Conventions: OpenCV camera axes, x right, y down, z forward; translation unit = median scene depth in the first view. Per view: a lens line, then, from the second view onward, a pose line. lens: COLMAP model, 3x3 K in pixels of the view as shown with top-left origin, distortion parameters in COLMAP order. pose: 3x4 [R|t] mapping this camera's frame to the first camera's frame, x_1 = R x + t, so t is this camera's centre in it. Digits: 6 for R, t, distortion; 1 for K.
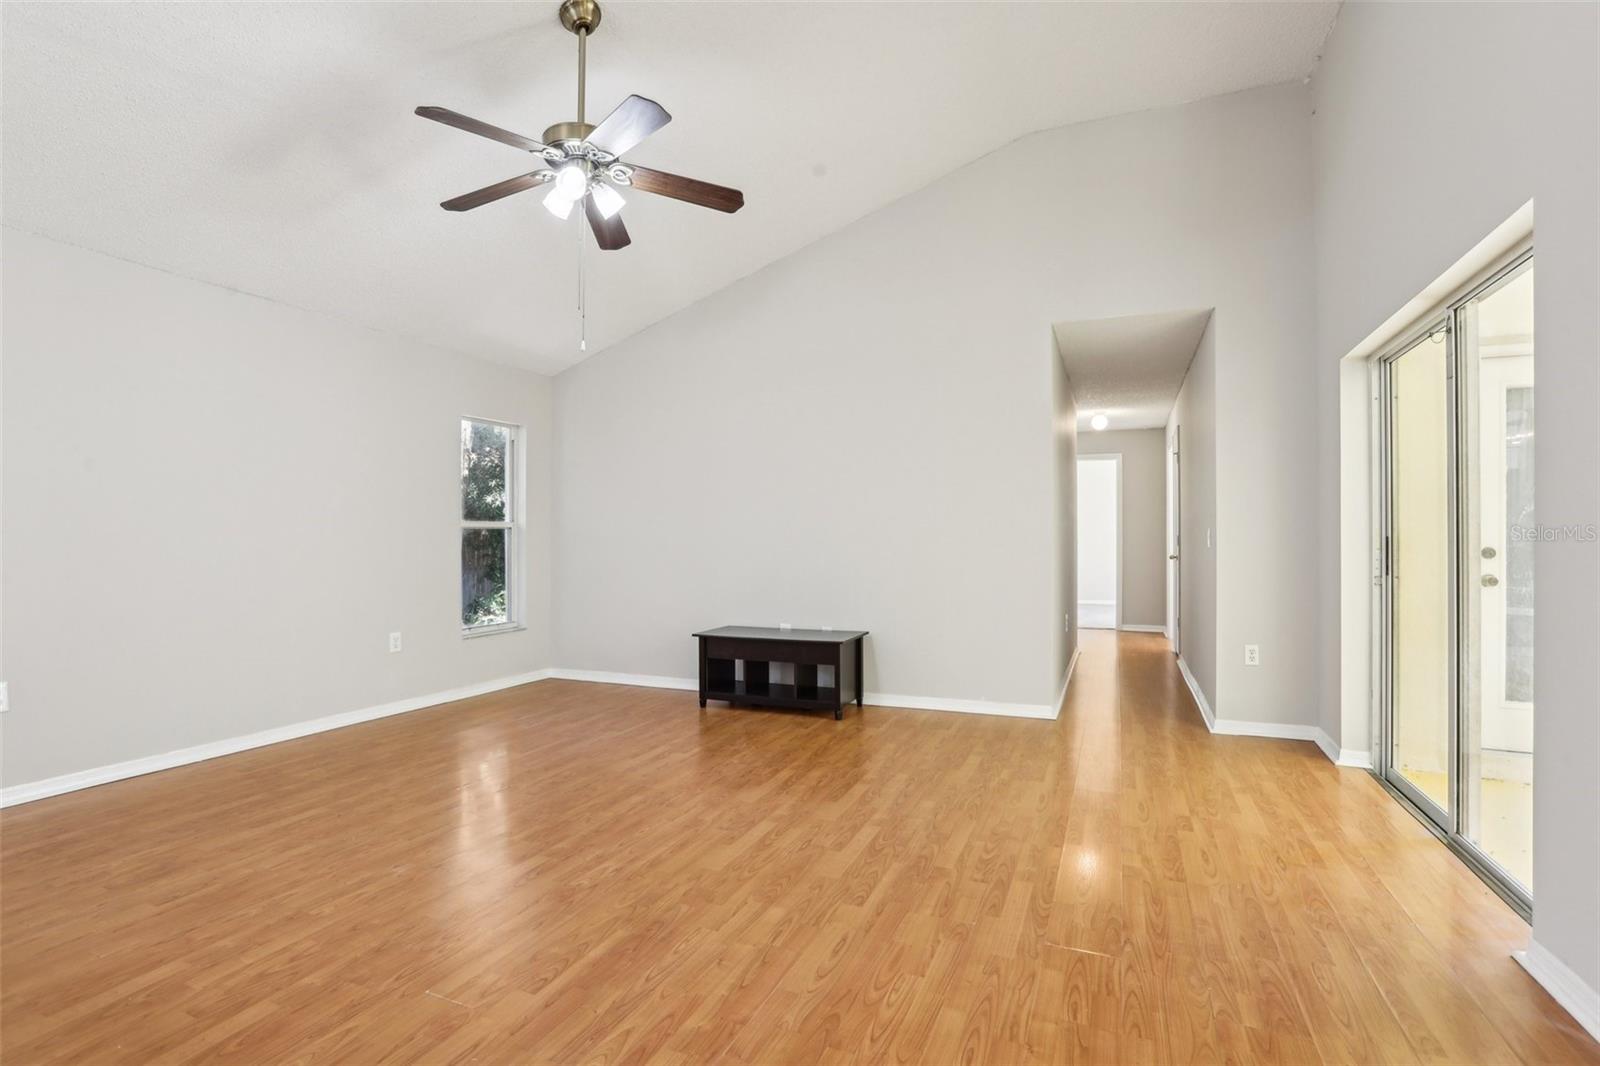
lens RADIAL K [[750.7, 0, 804.1], [0, 750.7, 546.4], [0, 0, 1]] dist [-0.057744, 0.023152]
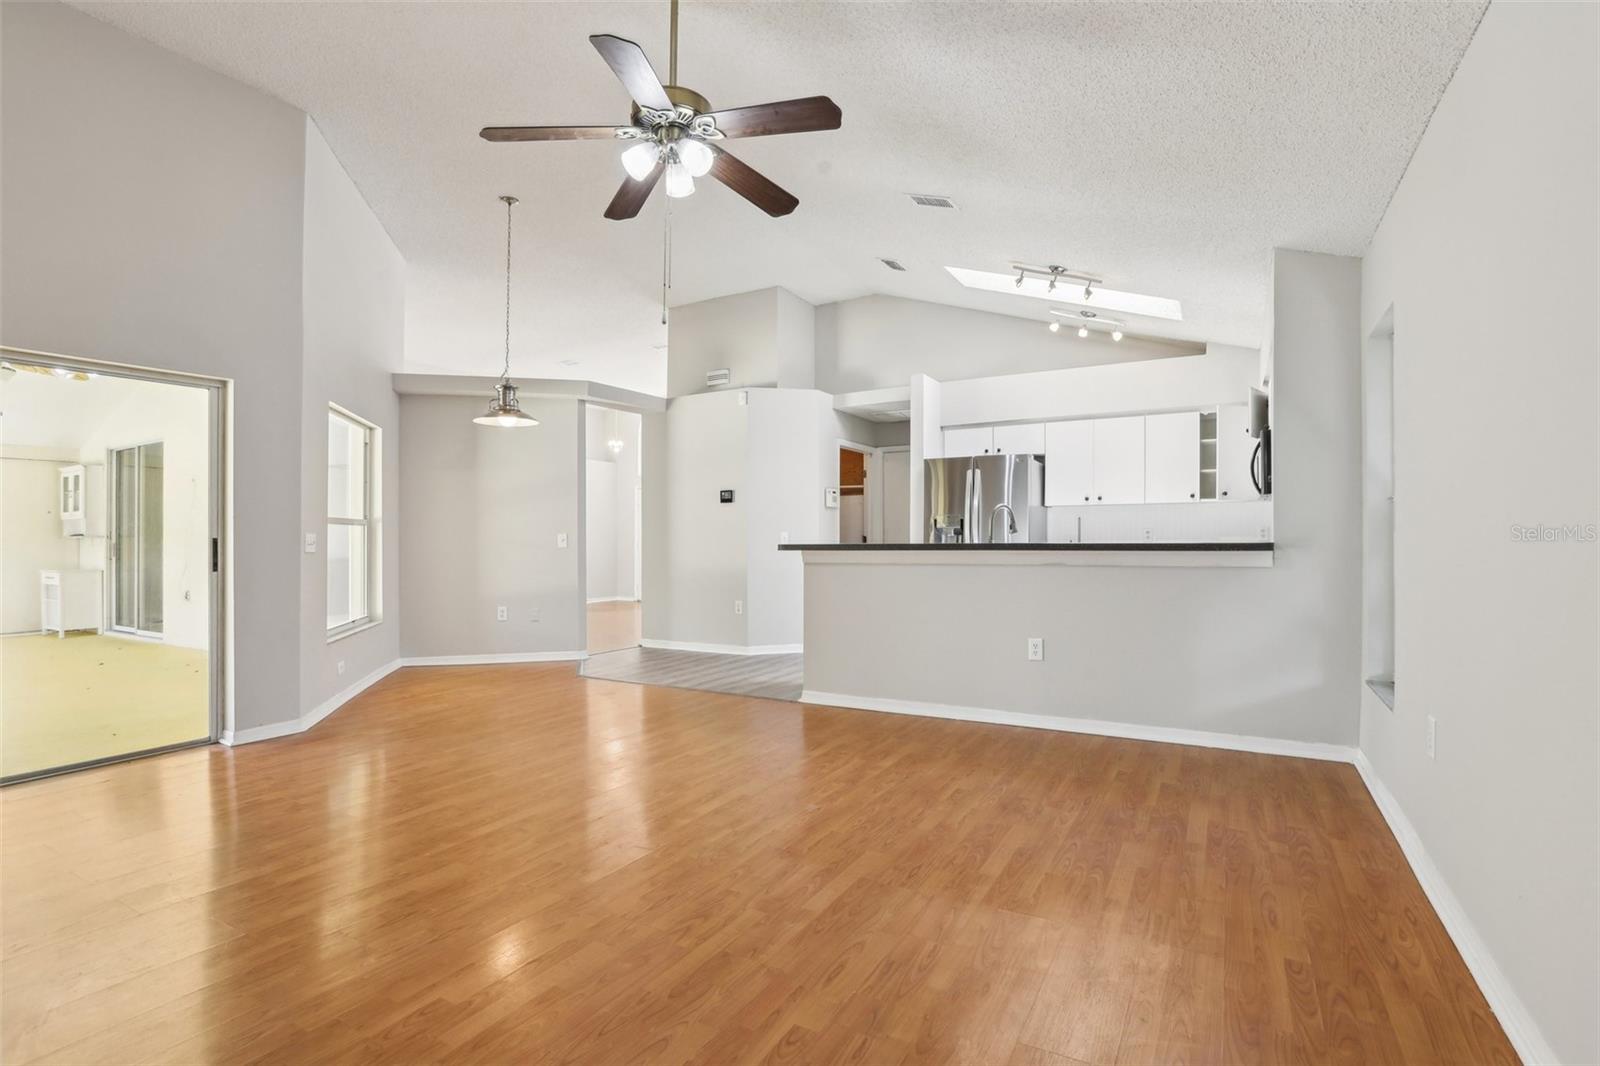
lens RADIAL K [[757.6, 0, 797.6], [0, 757.6, 536.2], [0, 0, 1]] dist [-0.056785, 0.023574]
pose [[-0.991793, 0.009571, 0.127498, -0.473281], [0.009762, 0.999952, 0.000879, -0.004099], [-0.127483, 0.002116, -0.991838, 1.536640]]
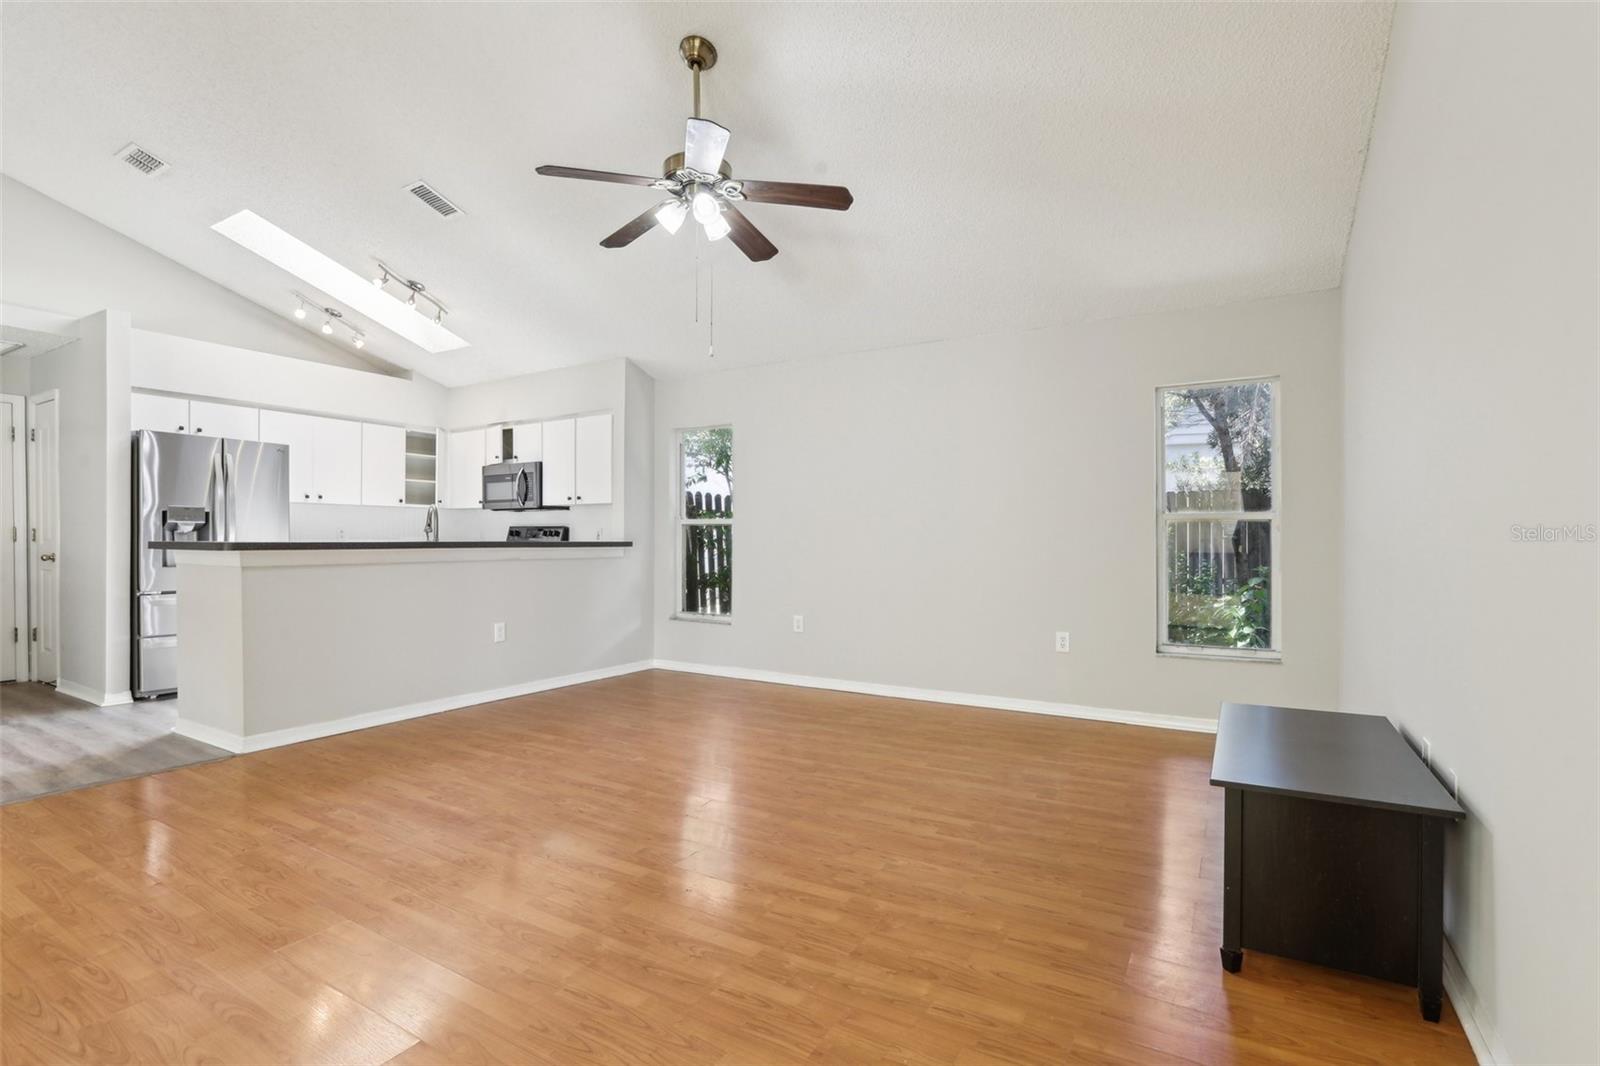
lens RADIAL K [[757.6, 0, 797.6], [0, 757.6, 536.2], [0, 0, 1]] dist [-0.056785, 0.023574]
pose [[-0.141715, -0.000103, -0.989907, 0.616144], [-0.010479, 0.999944, 0.001396, -0.006662], [0.989852, 0.010572, -0.141709, 1.047585]]
